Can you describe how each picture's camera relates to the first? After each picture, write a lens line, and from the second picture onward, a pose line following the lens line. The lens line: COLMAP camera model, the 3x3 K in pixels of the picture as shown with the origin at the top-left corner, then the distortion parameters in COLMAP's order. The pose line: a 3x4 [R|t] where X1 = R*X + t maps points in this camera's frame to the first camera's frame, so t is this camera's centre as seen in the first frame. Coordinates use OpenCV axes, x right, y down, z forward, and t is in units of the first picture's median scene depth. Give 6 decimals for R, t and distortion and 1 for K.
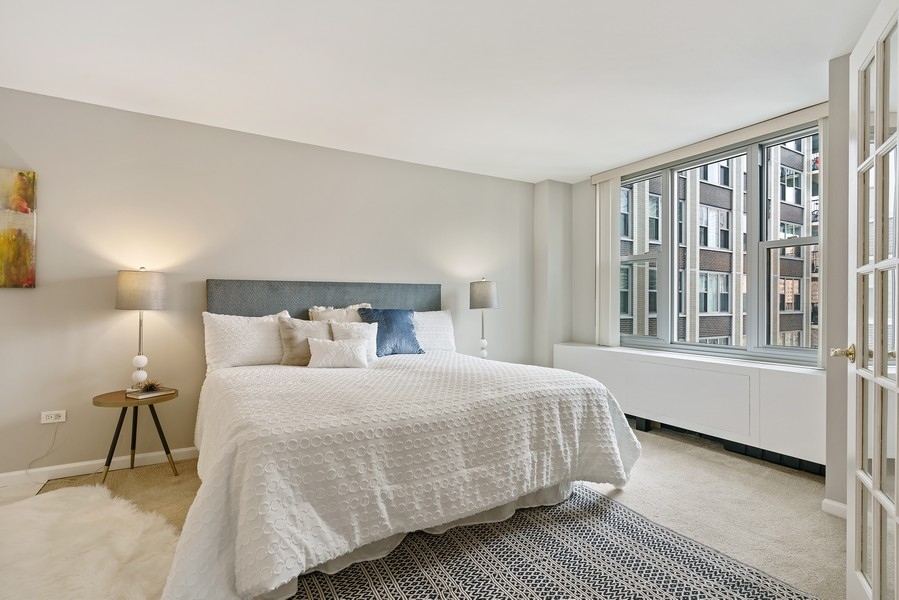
lens RADIAL K [[429.7, 0, 450.0], [0, 429.7, 302.8], [0, 0, 1]] dist [-0.010067, 0.006326]
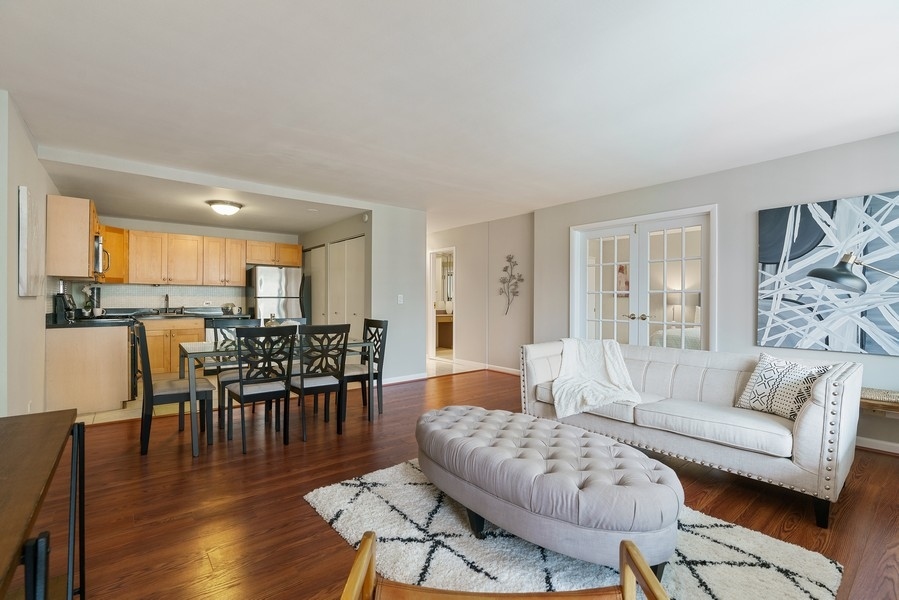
lens RADIAL K [[406.8, 0, 448.9], [0, 406.8, 297.6], [0, 0, 1]] dist [-0.011899, 0.004314]
pose [[0.135543, -0.005540, -0.990756, 1.612140], [-0.009768, 0.999928, -0.006928, 0.003578], [0.990723, 0.010617, 0.135479, -0.785976]]
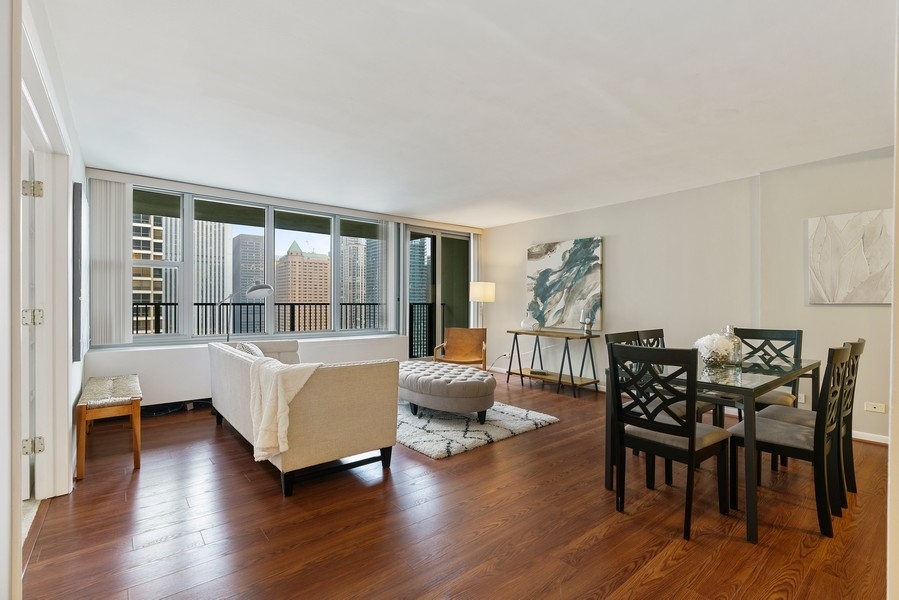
lens RADIAL K [[406.8, 0, 450.5], [0, 406.8, 304.4], [0, 0, 1]] dist [-0.011899, 0.004314]
pose [[-0.149174, -0.005419, 0.988796, -0.538513], [0.001653, 0.999982, 0.005730, -0.003280], [-0.988810, 0.002489, -0.149162, -0.389133]]
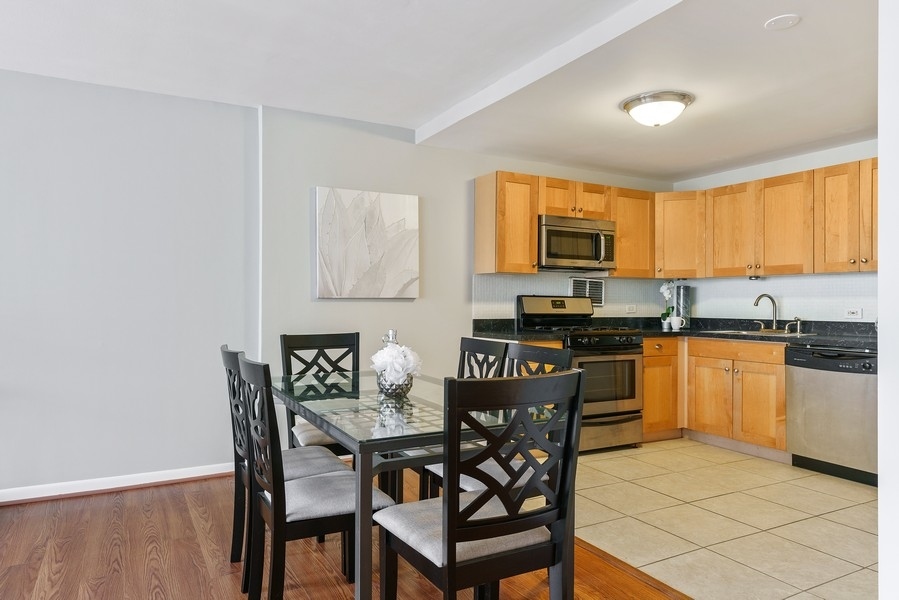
lens RADIAL K [[587.9, 0, 450.7], [0, 587.9, 301.2], [0, 0, 1]] dist [0.001836, 0.001717]
pose [[-0.999486, -0.005462, 0.031575, 0.165453], [-0.005421, 0.999984, 0.001410, 0.007471], [-0.031583, 0.001239, -0.999500, -0.293744]]
